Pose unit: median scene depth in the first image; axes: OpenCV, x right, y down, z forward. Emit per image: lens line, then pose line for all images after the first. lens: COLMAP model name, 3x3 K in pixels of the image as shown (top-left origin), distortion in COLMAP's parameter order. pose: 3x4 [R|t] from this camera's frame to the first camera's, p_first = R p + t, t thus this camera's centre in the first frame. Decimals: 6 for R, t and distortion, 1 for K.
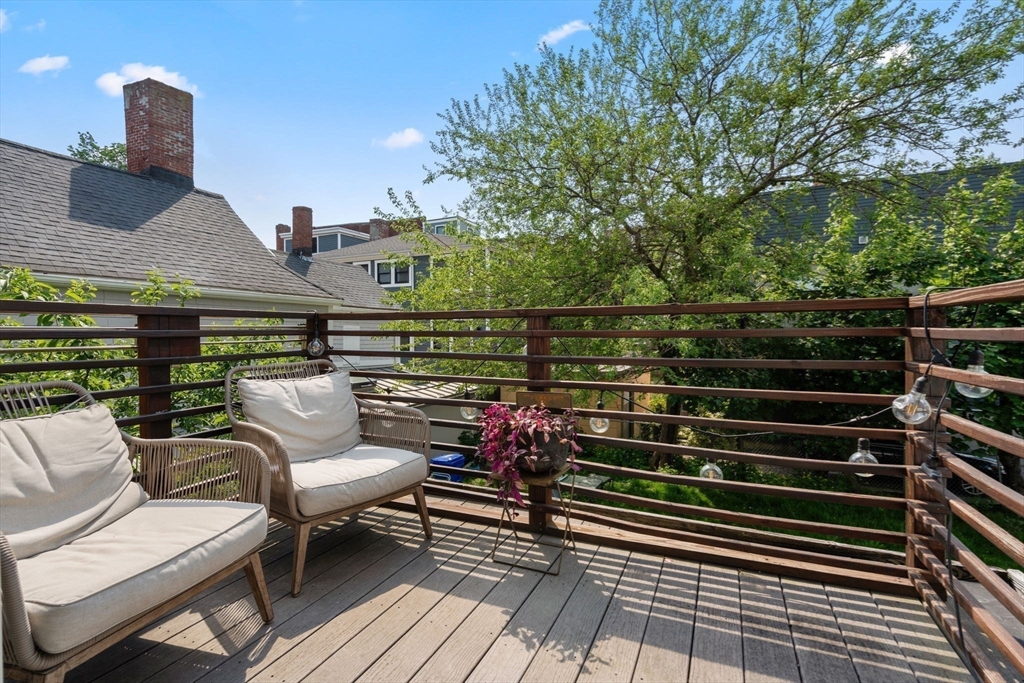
lens RADIAL K [[462.9, 0, 511.6], [0, 462.9, 345.4], [0, 0, 1]] dist [0.001059, 0.000771]
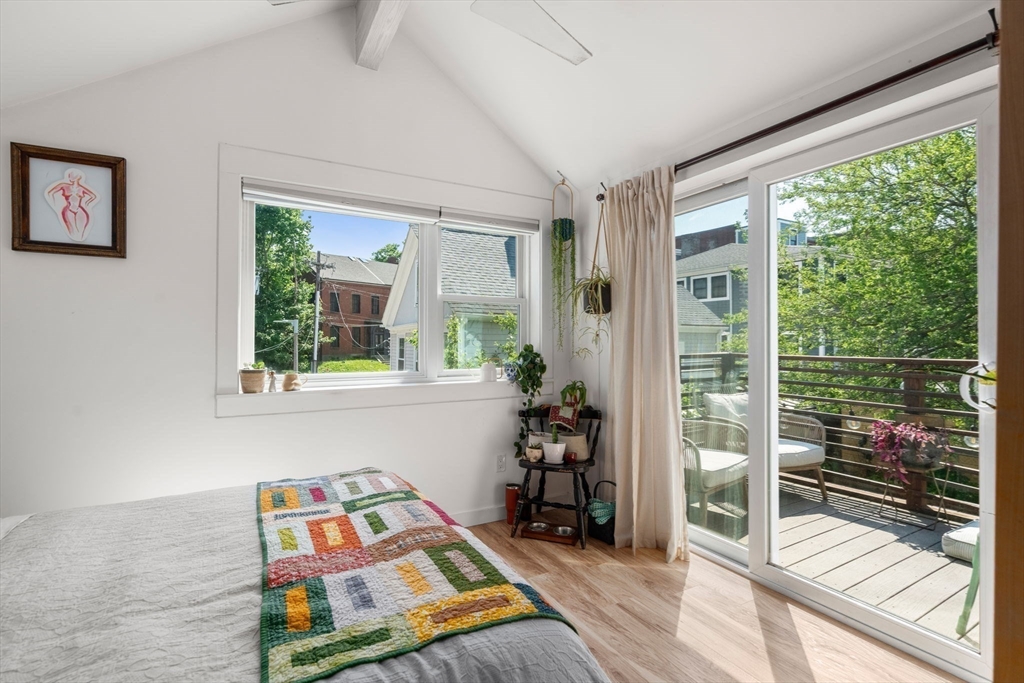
lens RADIAL K [[462.9, 0, 511.6], [0, 462.9, 345.4], [0, 0, 1]] dist [0.001059, 0.000771]
pose [[0.810761, 0.006272, -0.585344, -0.126434], [-0.017678, 0.999749, -0.013773, -0.081020], [0.585110, 0.021515, 0.810668, -0.983846]]
